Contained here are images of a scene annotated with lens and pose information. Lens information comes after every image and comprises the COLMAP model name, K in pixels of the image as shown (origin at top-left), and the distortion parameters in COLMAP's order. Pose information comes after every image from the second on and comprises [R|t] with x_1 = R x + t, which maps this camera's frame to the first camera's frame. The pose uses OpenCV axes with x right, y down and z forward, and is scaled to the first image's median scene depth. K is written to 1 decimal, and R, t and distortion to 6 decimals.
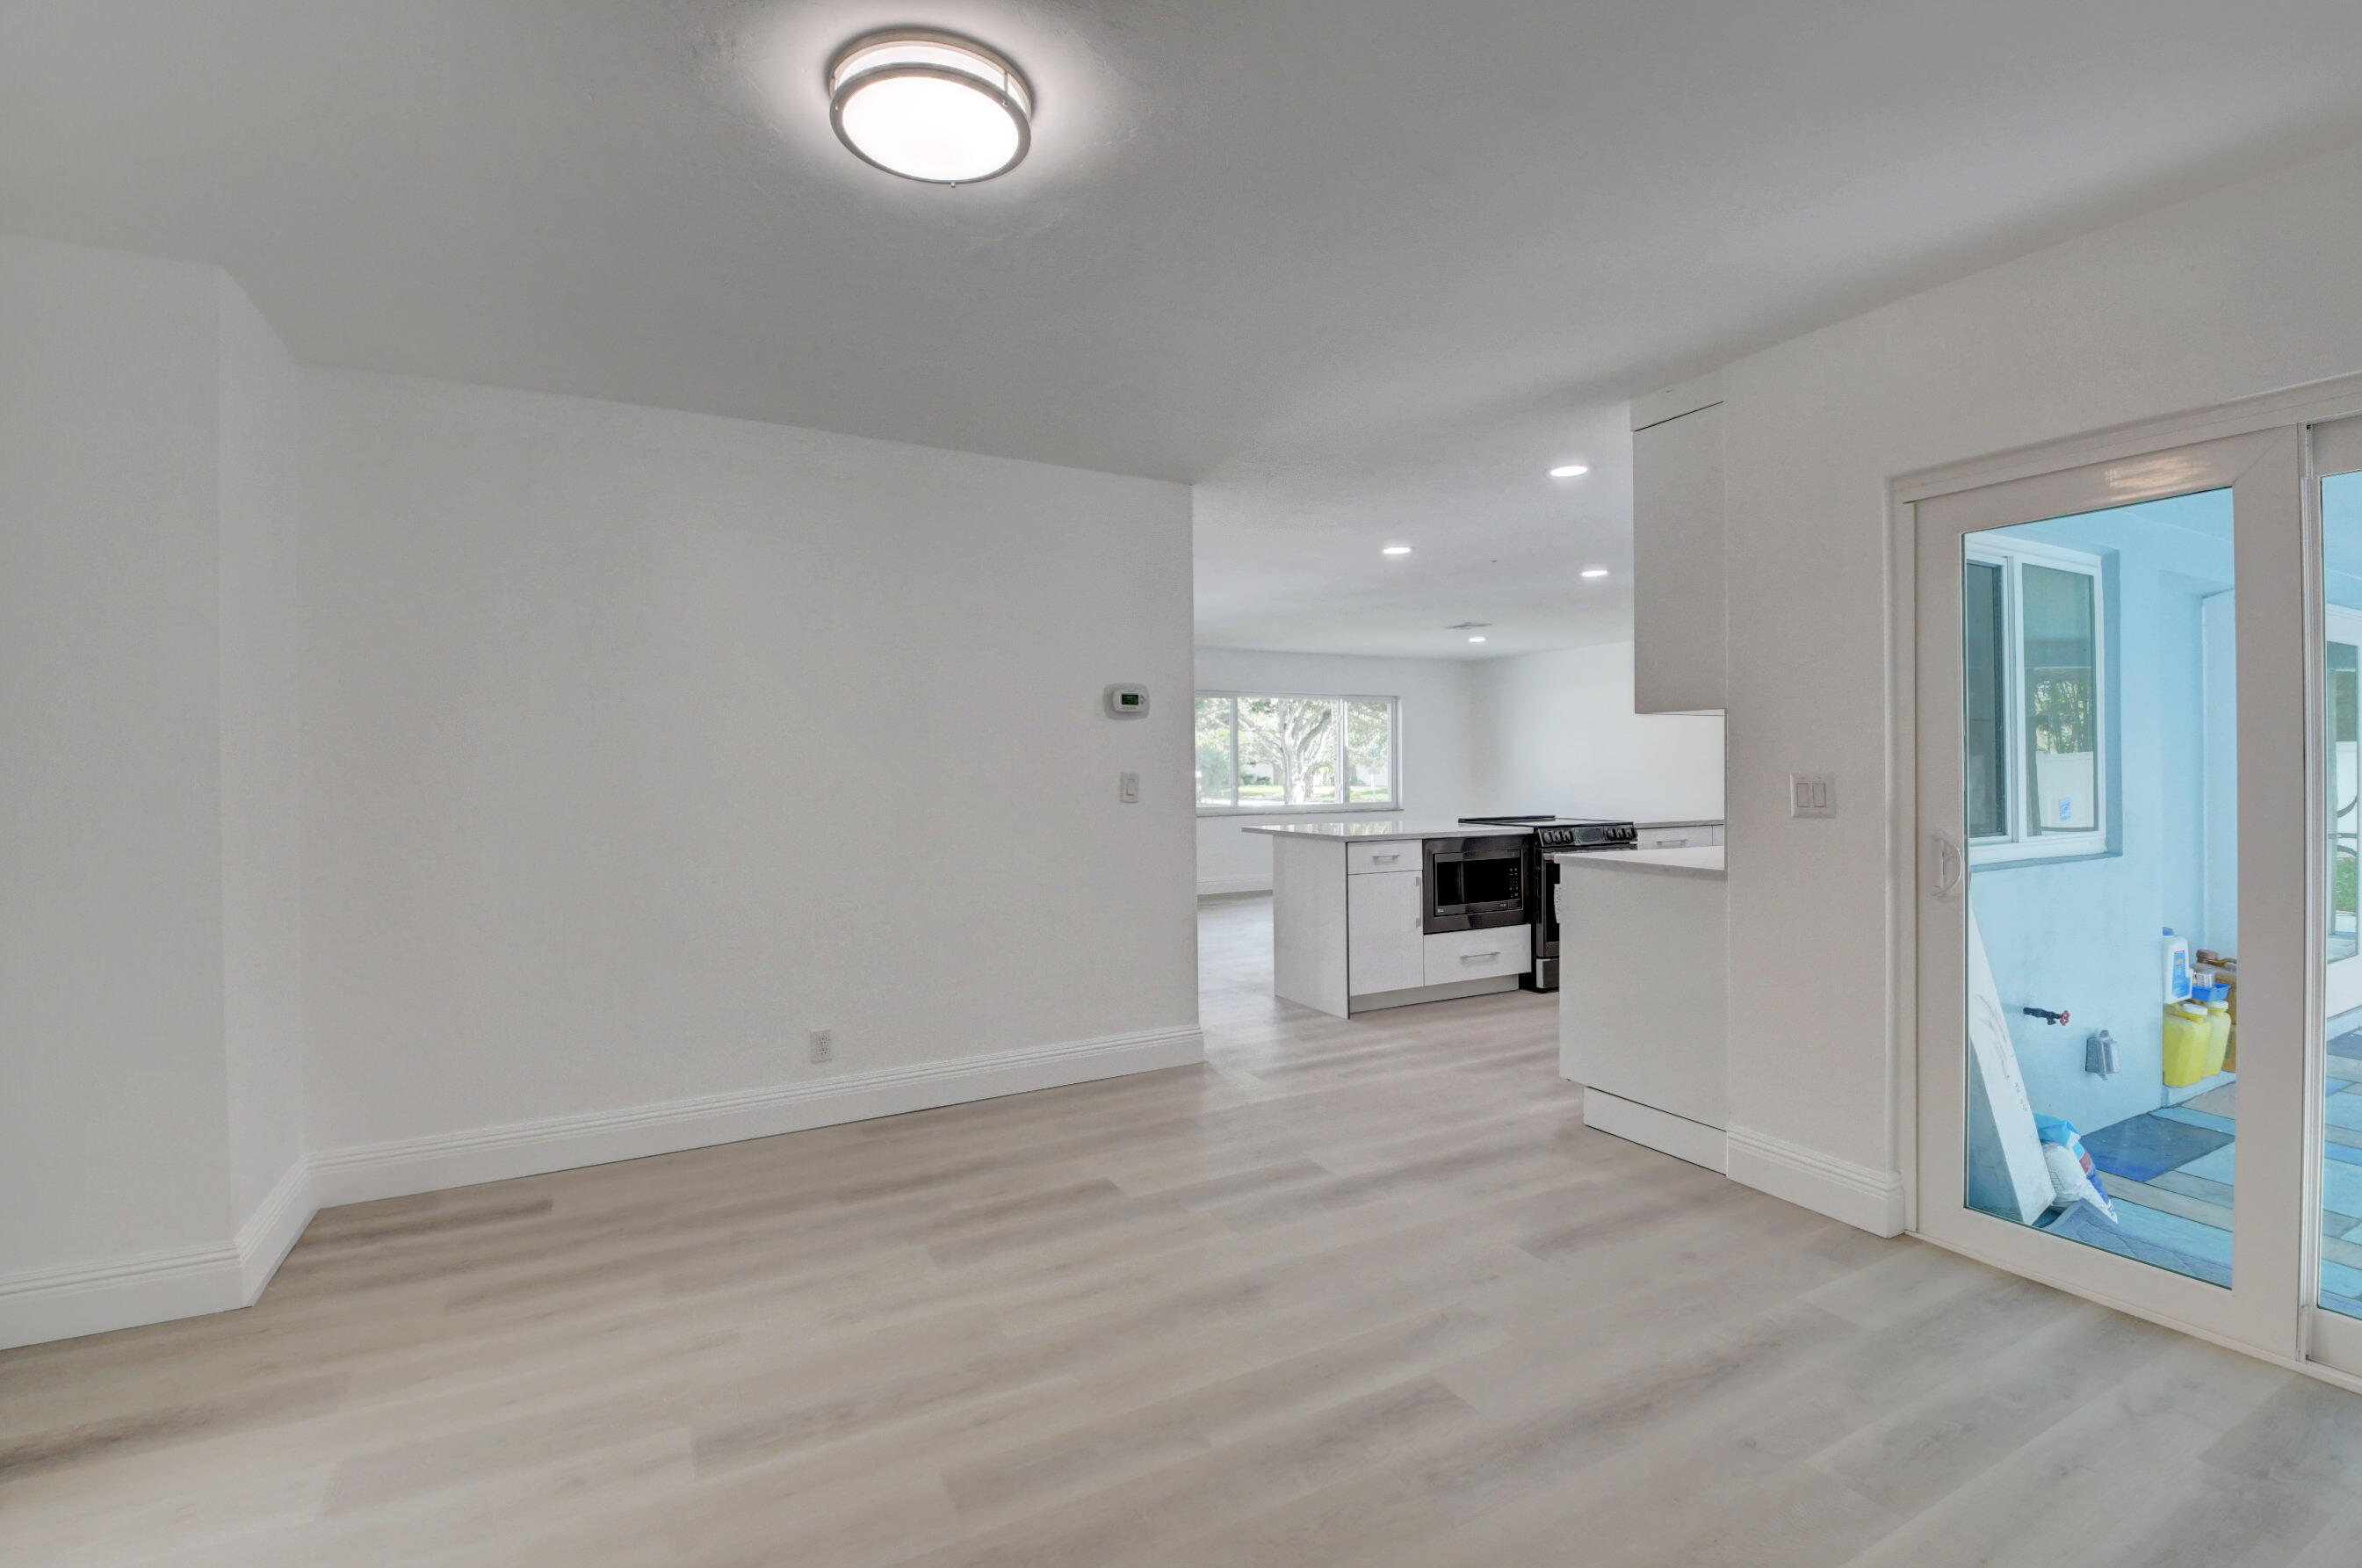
lens RADIAL K [[1043.5, 0, 1180.4], [0, 1043.5, 773.7], [0, 0, 1]] dist [0.017444, -0.027166]
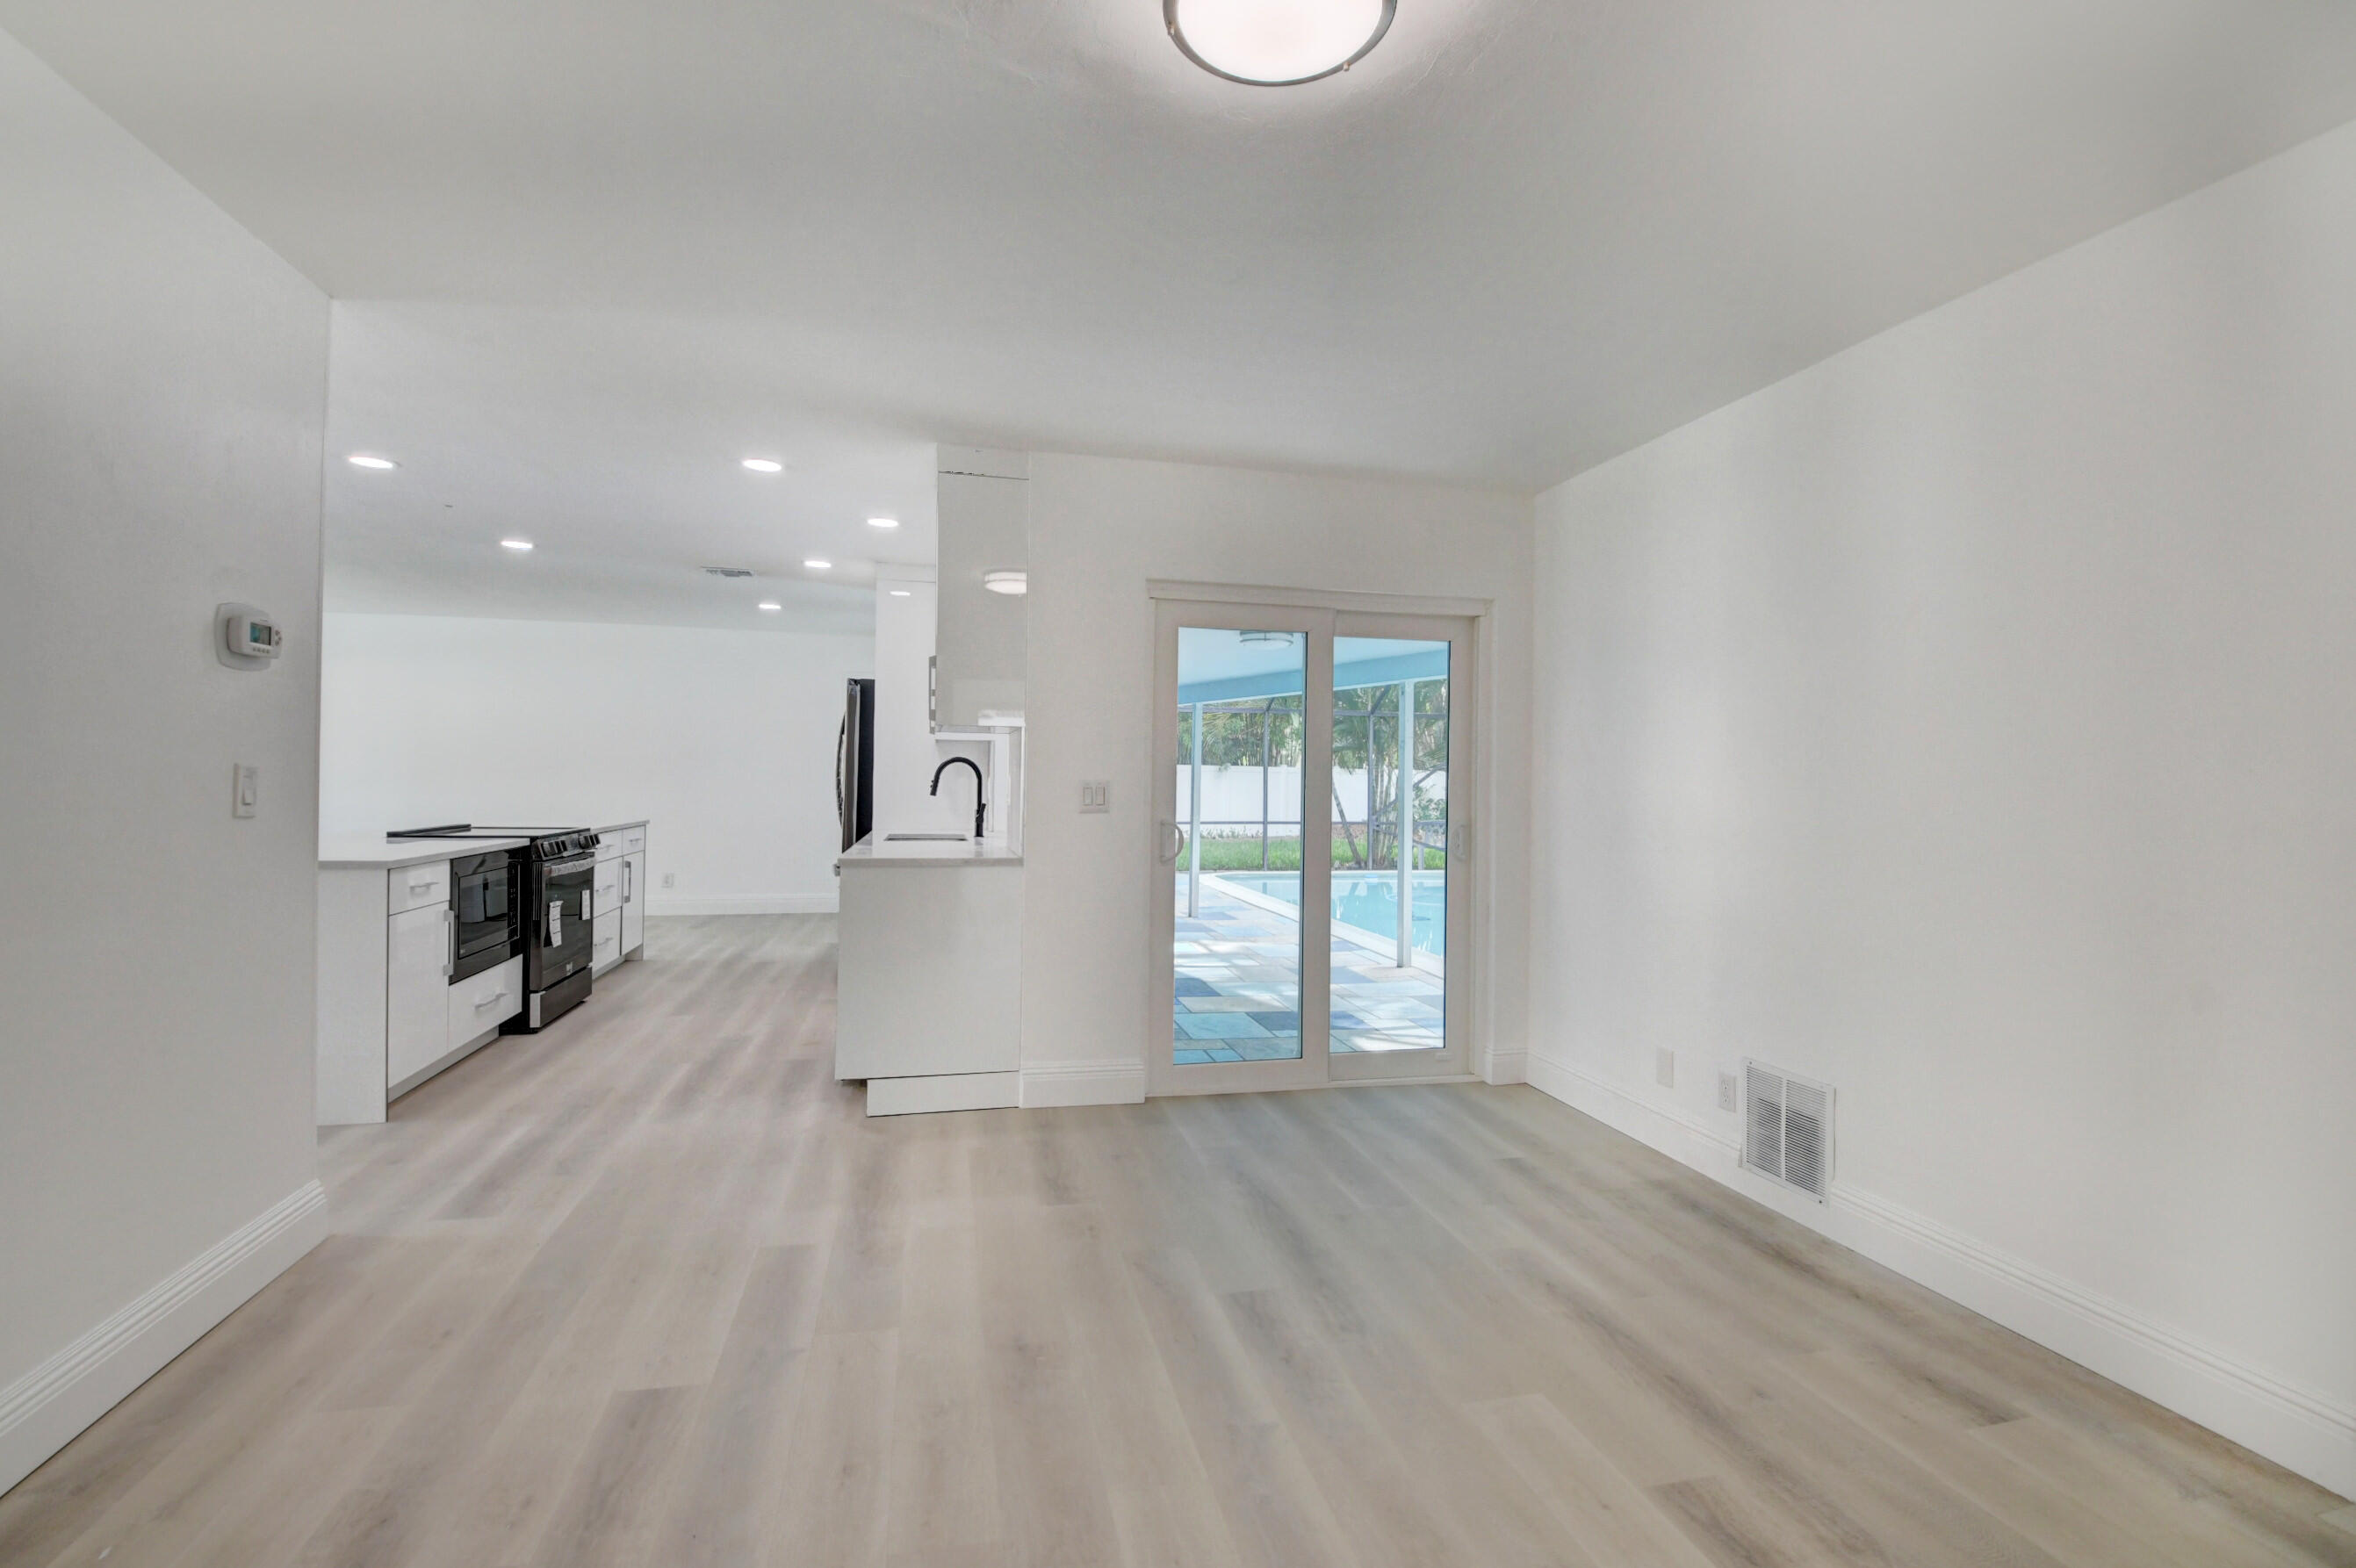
lens RADIAL K [[1040.7, 0, 1177.4], [0, 1040.7, 773.8], [0, 0, 1]] dist [0.017444, -0.027166]
pose [[0.259697, 0.015701, 0.965562, -0.578823], [-0.012501, 0.999839, -0.012896, 0.006301], [-0.965609, -0.008721, 0.259852, 0.476240]]
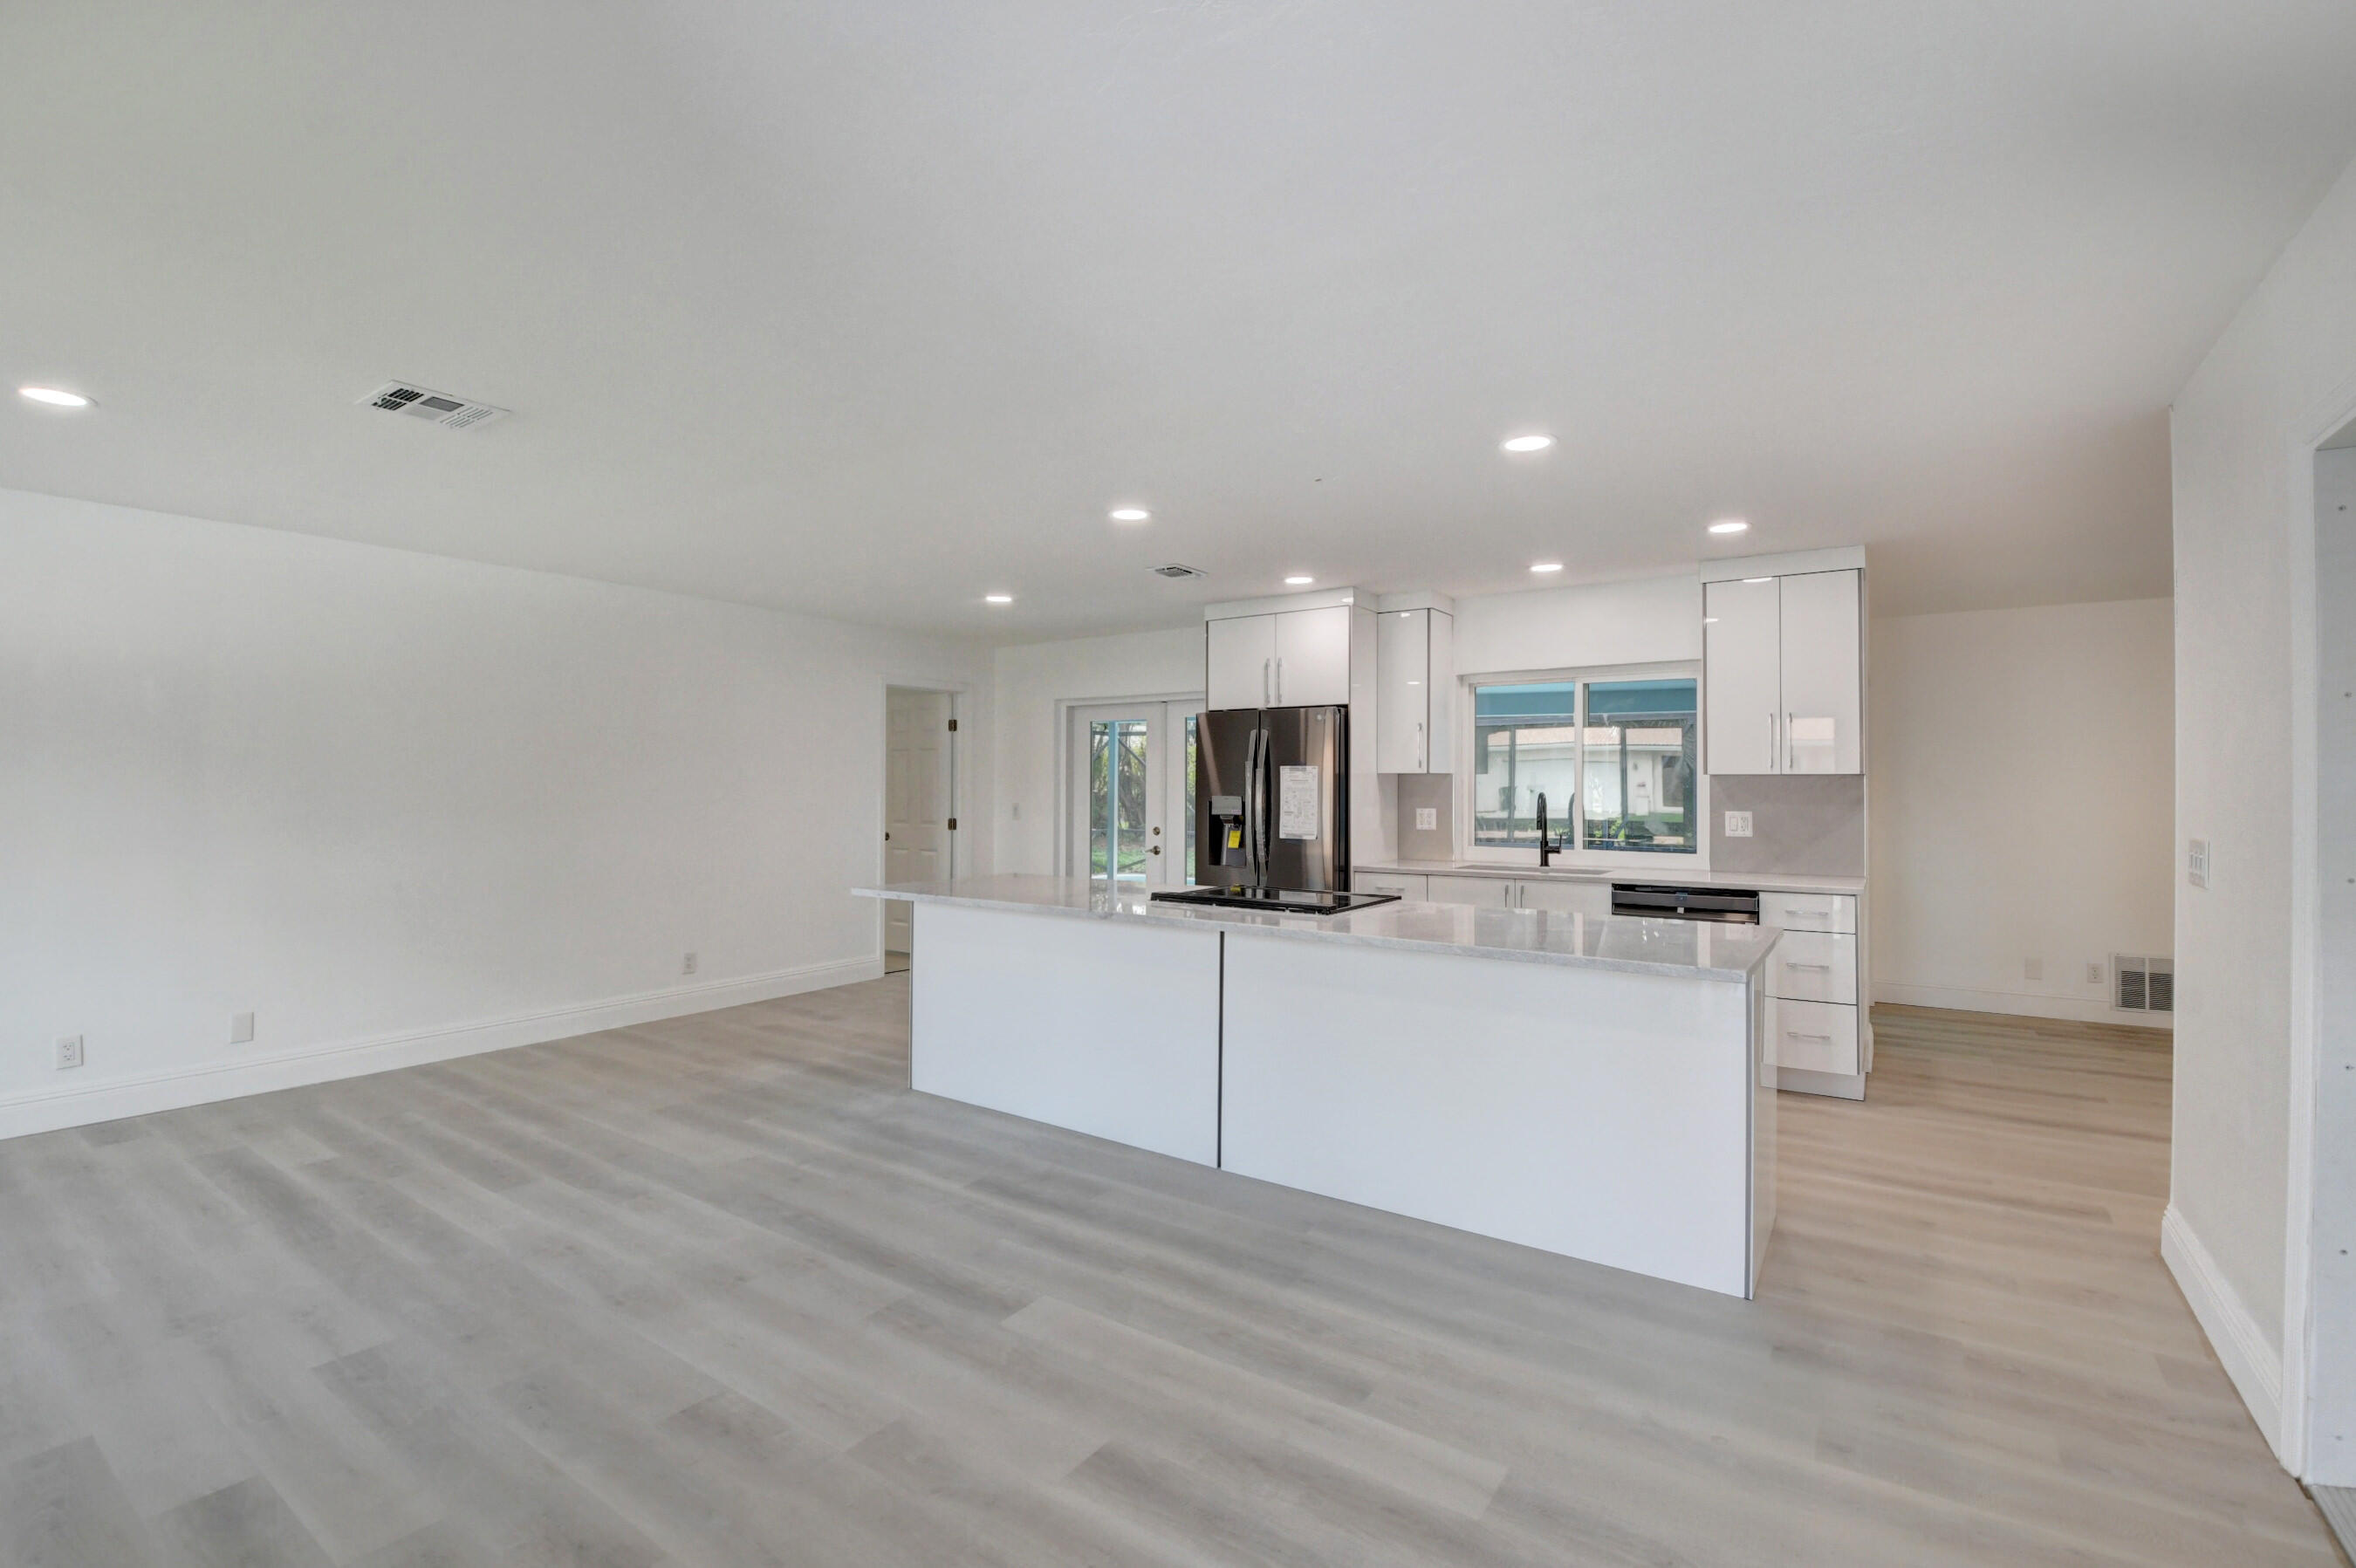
lens RADIAL K [[1038.5, 0, 1170.8], [0, 1038.5, 775.3], [0, 0, 1]] dist [0.014643, -0.025444]
pose [[-0.455996, 0.015180, 0.889853, -0.373401], [0.004742, 0.999882, -0.014627, -0.041987], [-0.889969, -0.002450, -0.456014, 2.485495]]
